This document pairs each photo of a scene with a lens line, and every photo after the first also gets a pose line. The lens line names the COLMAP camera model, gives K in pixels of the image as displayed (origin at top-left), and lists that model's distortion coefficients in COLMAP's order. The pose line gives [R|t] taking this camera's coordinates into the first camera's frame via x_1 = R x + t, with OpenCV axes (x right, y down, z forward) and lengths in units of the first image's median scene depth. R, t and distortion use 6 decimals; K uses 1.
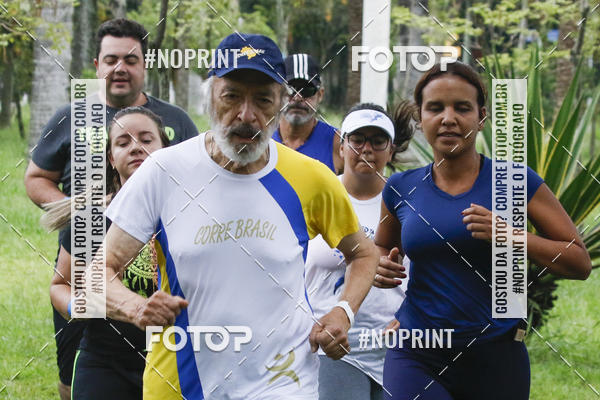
lens RADIAL K [[4481.8, 0, 300.4], [0, 4481.8, 199.3], [0, 0, 1]] dist [-0.783624, 0.000000]
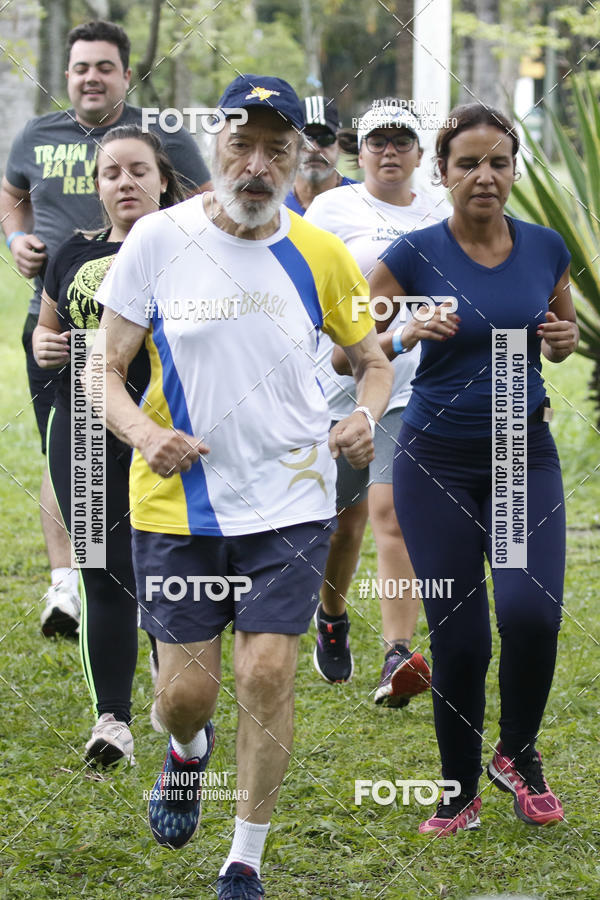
lens RADIAL K [[6722.7, 0, 299.5], [0, 6722.7, 450.2], [0, 0, 1]] dist [-0.783624, 0.000000]
pose [[0.999824, -0.015608, -0.010432, 0.004977], [0.015900, 0.999466, 0.028562, -0.001088], [0.009981, -0.028723, 0.999538, -0.157509]]
